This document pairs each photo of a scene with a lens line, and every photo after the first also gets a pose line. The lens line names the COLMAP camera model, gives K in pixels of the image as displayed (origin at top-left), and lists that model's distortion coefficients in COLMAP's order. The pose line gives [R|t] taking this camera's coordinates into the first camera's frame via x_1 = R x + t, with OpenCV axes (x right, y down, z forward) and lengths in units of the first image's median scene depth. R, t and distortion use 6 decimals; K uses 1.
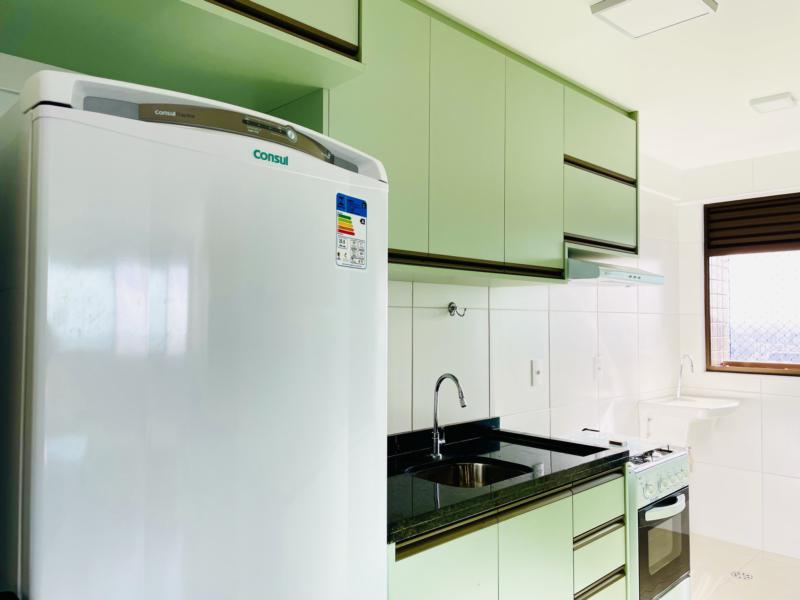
lens RADIAL K [[605.0, 0, 398.4], [0, 605.0, 300.2], [0, 0, 1]] dist [0.045521, 0.000586]
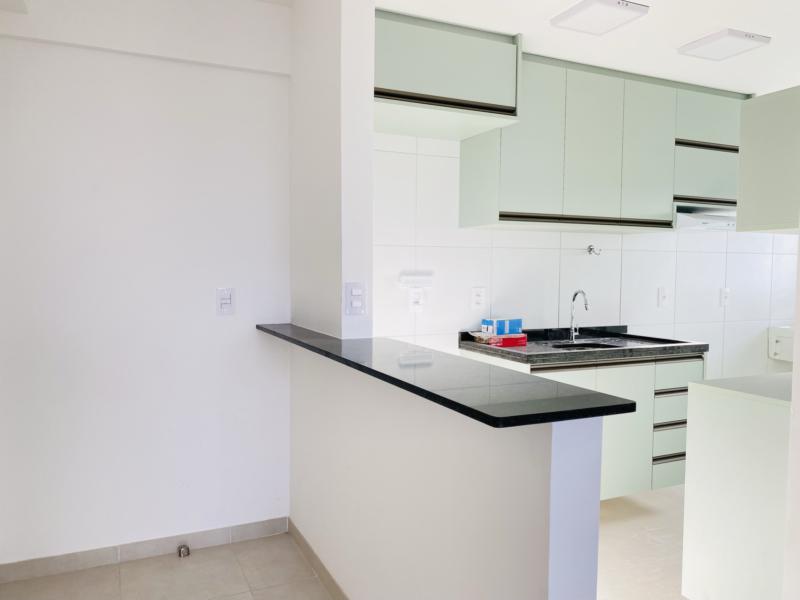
lens RADIAL K [[602.2, 0, 391.0], [0, 602.2, 312.0], [0, 0, 1]] dist [-0.002426, -0.019225]
pose [[0.942218, 0.022594, -0.334238, 0.125583], [0.011156, 0.995053, 0.098713, 0.015247], [0.334815, -0.096738, 0.937305, -0.564895]]
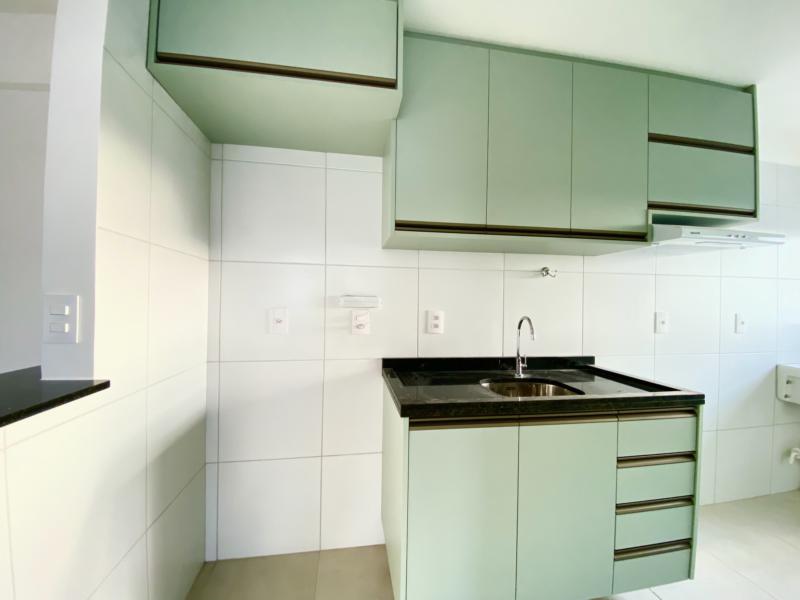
lens RADIAL K [[326.1, 0, 386.7], [0, 326.1, 301.8], [0, 0, 1]] dist [-0.008670, -0.002393]
pose [[0.814597, 0.008814, -0.579961, 0.225942], [0.008083, 0.999615, 0.026545, 0.059566], [0.579972, -0.026311, 0.814212, 0.202196]]
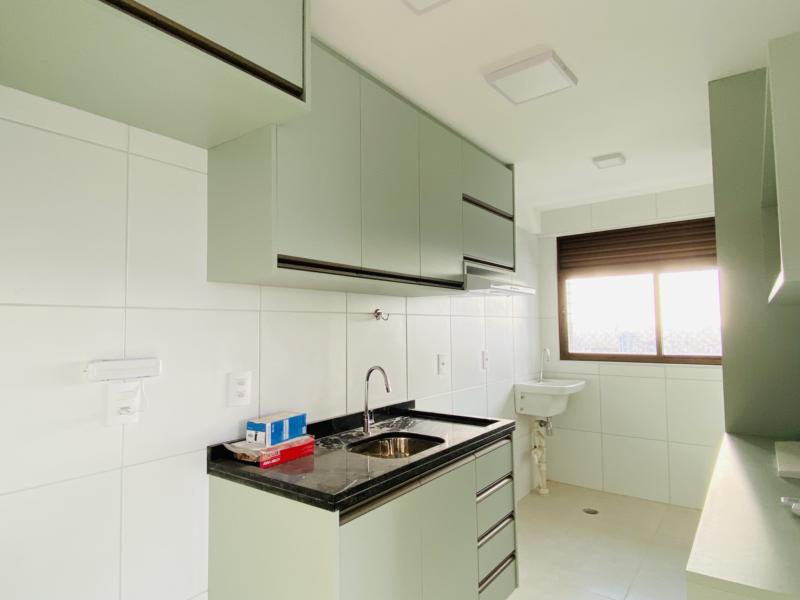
lens RADIAL K [[464.0, 0, 397.7], [0, 464.0, 306.4], [0, 0, 1]] dist [0.043622, -0.001857]
pose [[0.988282, -0.008849, 0.152383, -0.016037], [0.010938, 0.999857, -0.012876, 0.010844], [-0.152248, 0.014392, 0.988238, 0.050091]]
